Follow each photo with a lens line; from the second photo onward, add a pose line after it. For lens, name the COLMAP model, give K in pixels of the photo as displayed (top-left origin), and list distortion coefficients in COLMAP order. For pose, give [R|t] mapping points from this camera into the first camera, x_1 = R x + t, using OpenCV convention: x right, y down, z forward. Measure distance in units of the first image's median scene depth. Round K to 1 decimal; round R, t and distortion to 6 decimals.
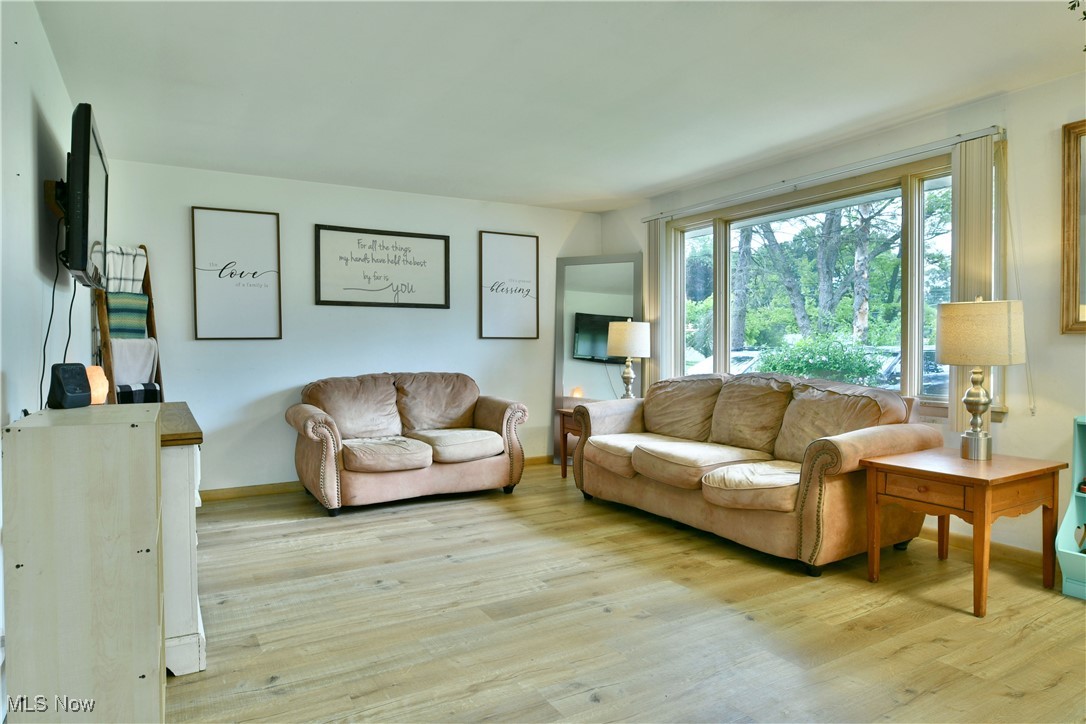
lens RADIAL K [[672.9, 0, 544.6], [0, 672.9, 360.2], [0, 0, 1]] dist [-0.015747, -0.001694]
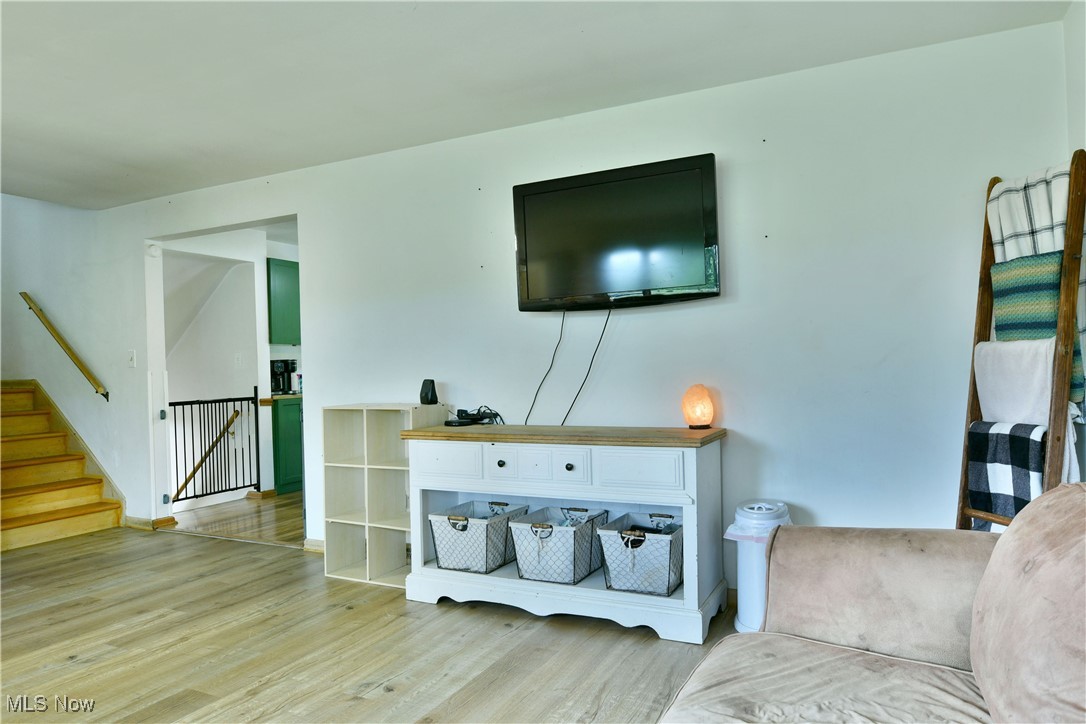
lens RADIAL K [[664.5, 0, 546.2], [0, 664.5, 360.4], [0, 0, 1]] dist [-0.009729, -0.002841]
pose [[-0.836254, 0.015686, -0.548118, 0.000844], [0.012944, 0.999877, 0.008866, -0.033304], [0.548189, 0.000320, -0.836354, 1.660501]]
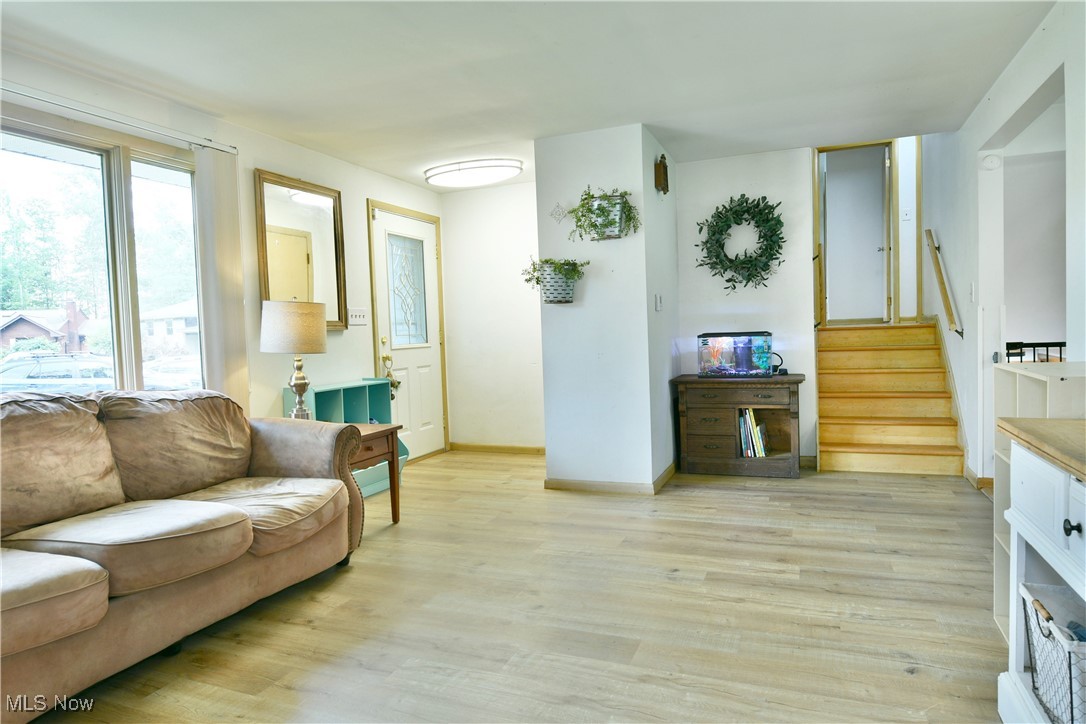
lens RADIAL K [[643.8, 0, 562.6], [0, 643.8, 359.7], [0, 0, 1]] dist [-0.022922, -0.001144]
pose [[-0.625632, -0.010373, 0.780049, -0.547683], [0.056486, 0.996685, 0.058558, -0.021897], [-0.778070, 0.080698, -0.622972, 1.316300]]
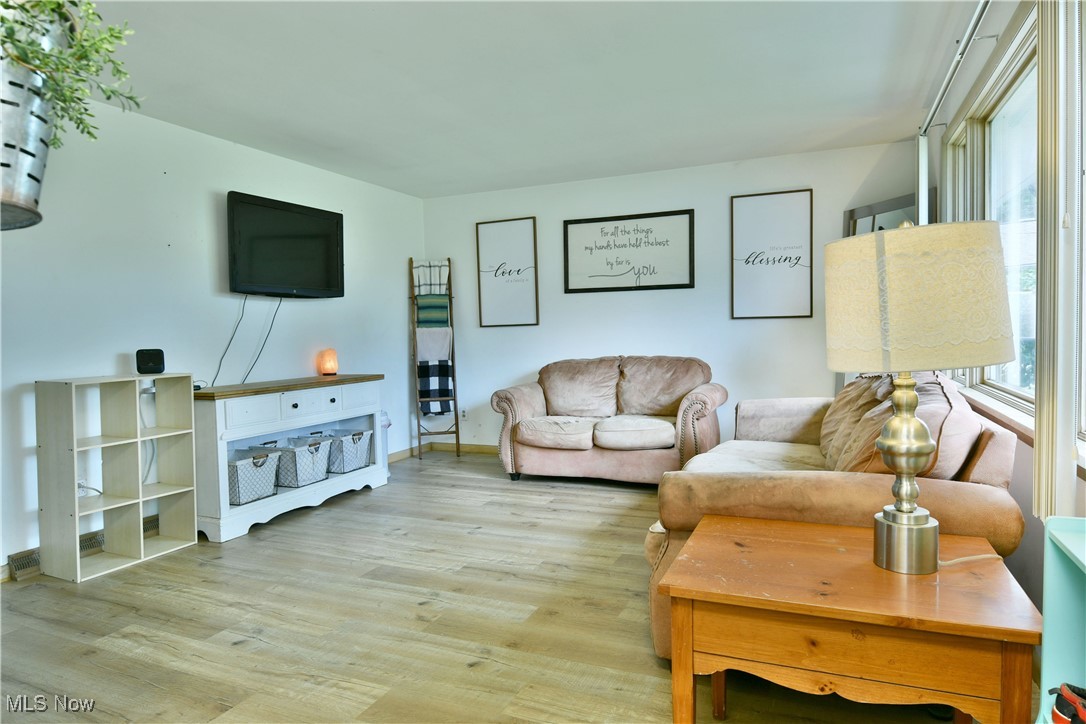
lens RADIAL K [[675.9, 0, 537.8], [0, 675.9, 347.8], [0, 0, 1]] dist [-0.007697, -0.006178]
pose [[0.572665, 0.009680, -0.819732, 0.864479], [0.000551, 0.999926, 0.012193, -0.009450], [0.819789, -0.007434, 0.572617, 0.504206]]
